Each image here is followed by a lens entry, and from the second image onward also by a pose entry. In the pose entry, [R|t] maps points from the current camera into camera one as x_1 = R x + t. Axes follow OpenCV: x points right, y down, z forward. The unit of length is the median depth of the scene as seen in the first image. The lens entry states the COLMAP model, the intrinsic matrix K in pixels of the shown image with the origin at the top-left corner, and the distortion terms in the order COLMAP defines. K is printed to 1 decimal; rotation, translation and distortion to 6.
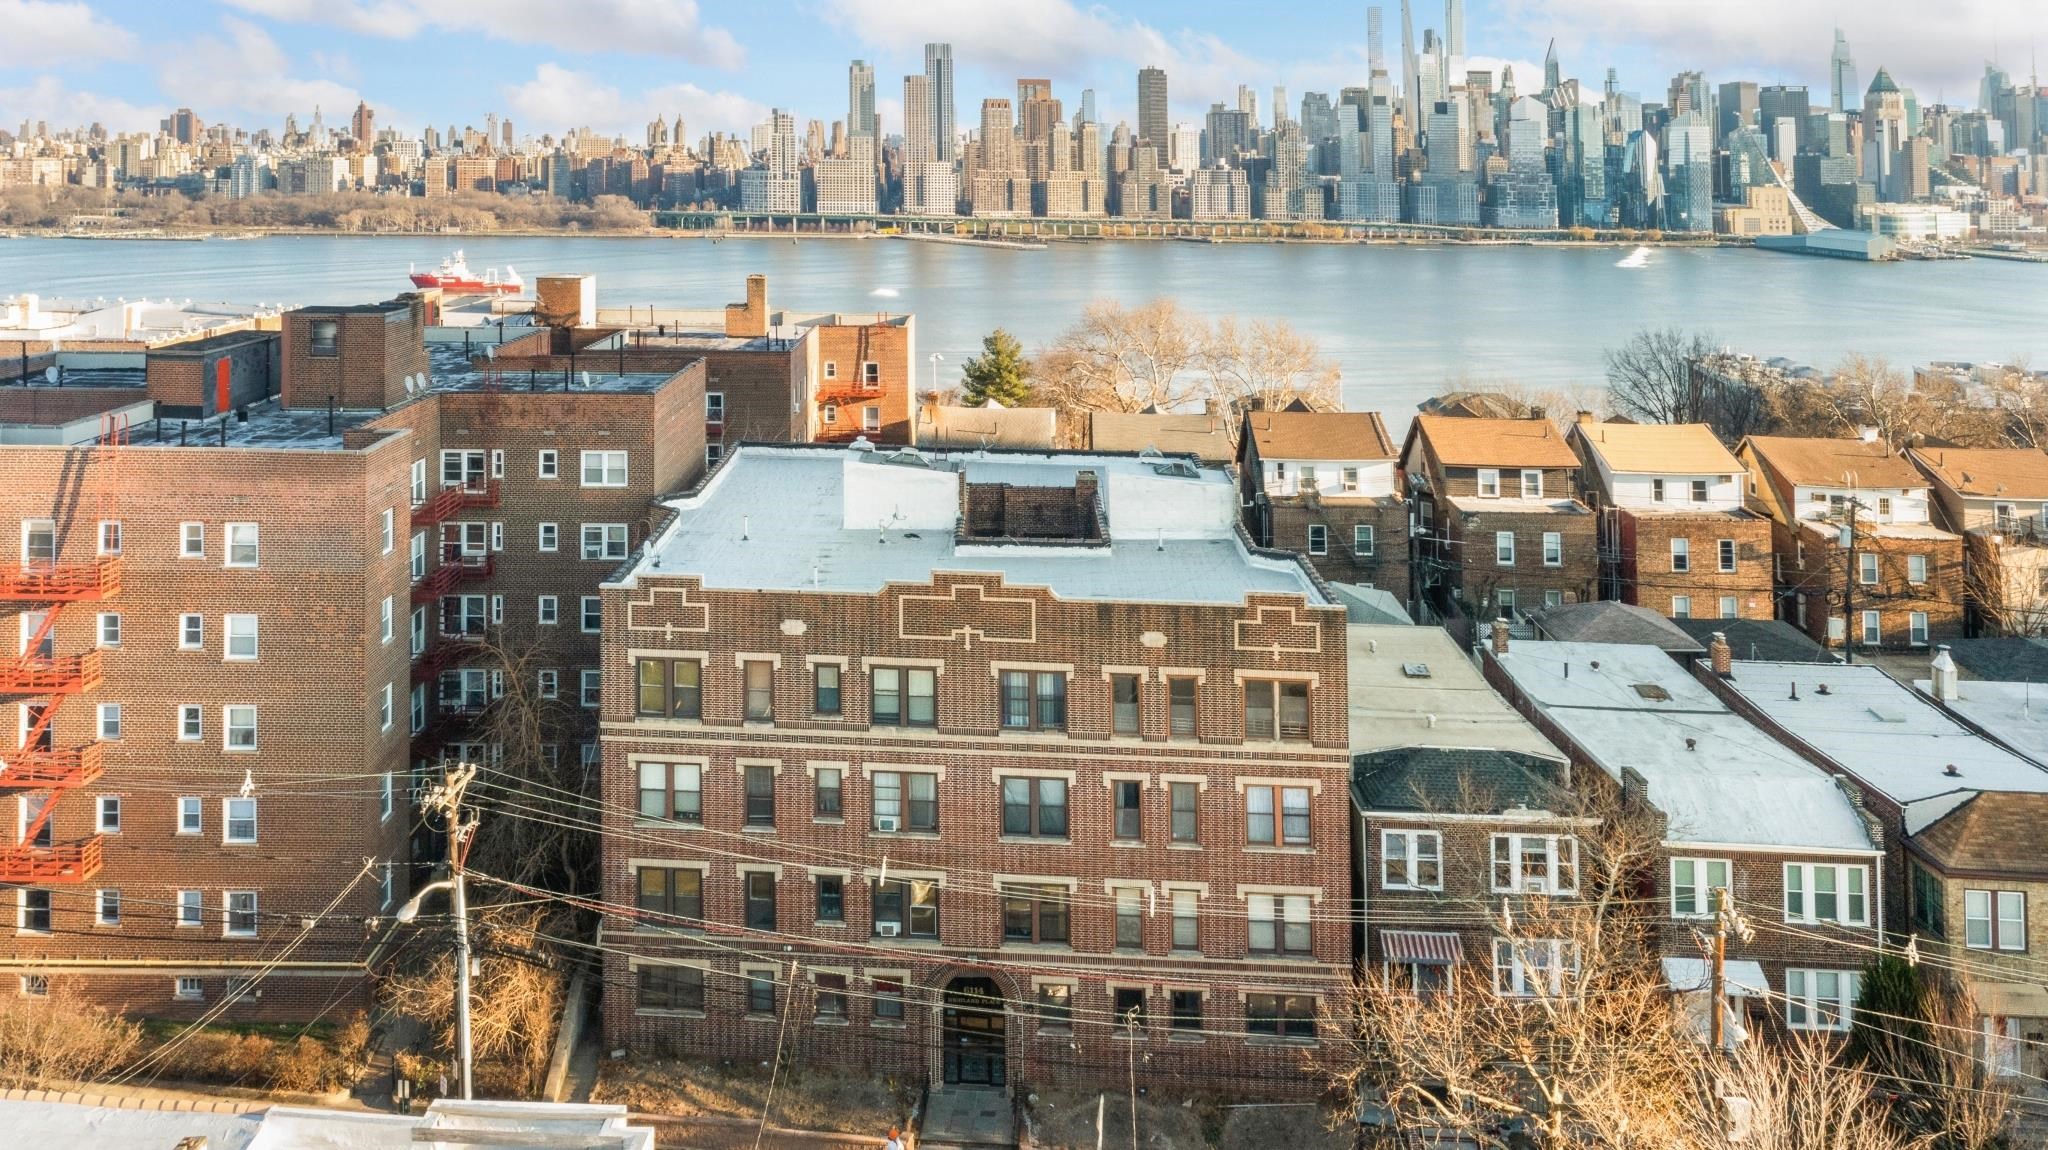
lens RADIAL K [[1710.9, 0, 1019.4], [0, 1710.9, 96.3], [0, 0, 1]] dist [-0.002716, -0.005857]
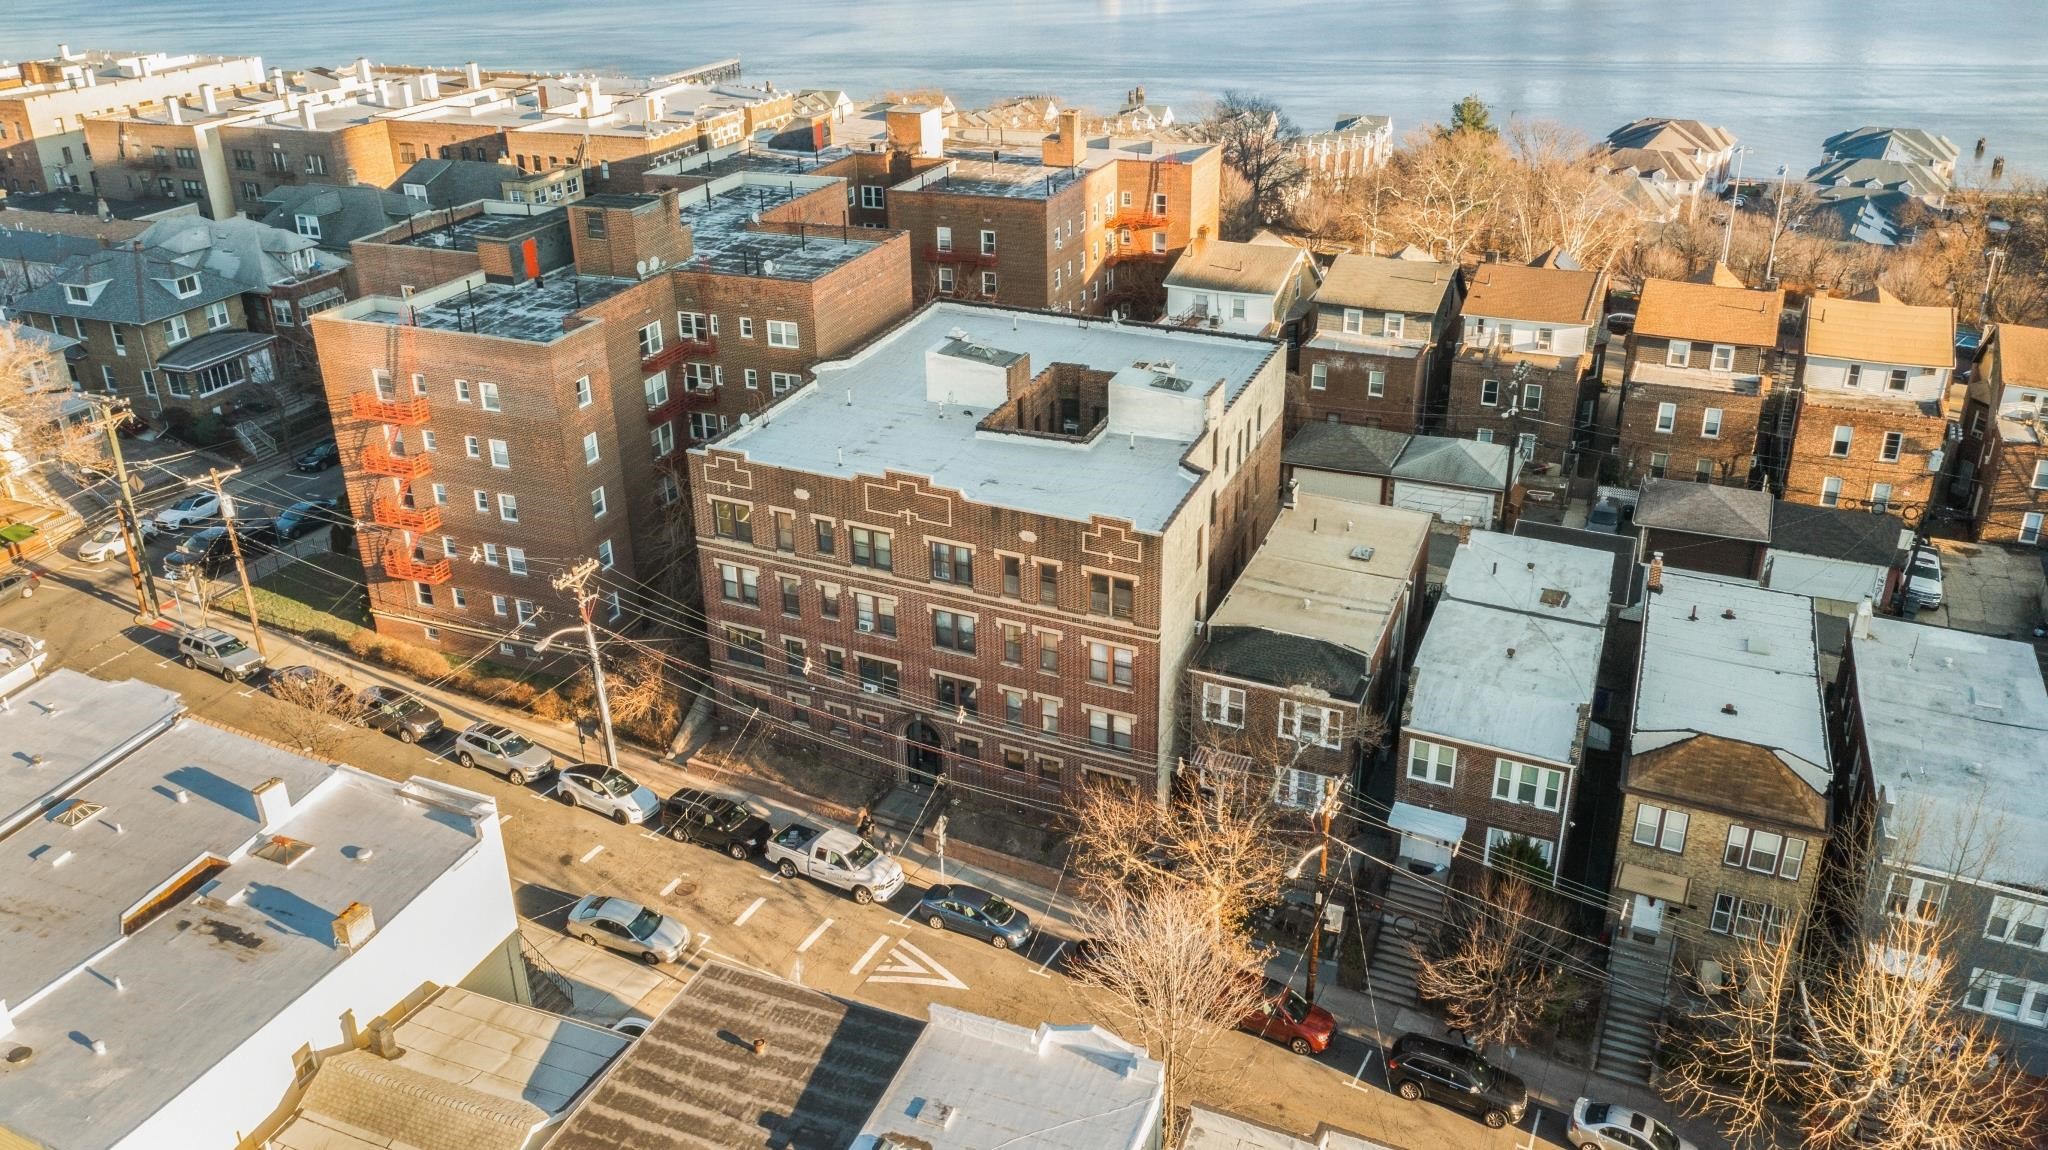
lens RADIAL K [[1601.8, 0, 1024.0], [0, 1601.8, 575.0], [0, 0, 1]] dist [-0.011285, -0.003277]
pose [[0.925291, 0.138892, -0.352910, 0.521083], [0.038549, 0.891266, 0.451840, -0.226397], [0.377293, -0.431688, 0.819326, -0.054542]]
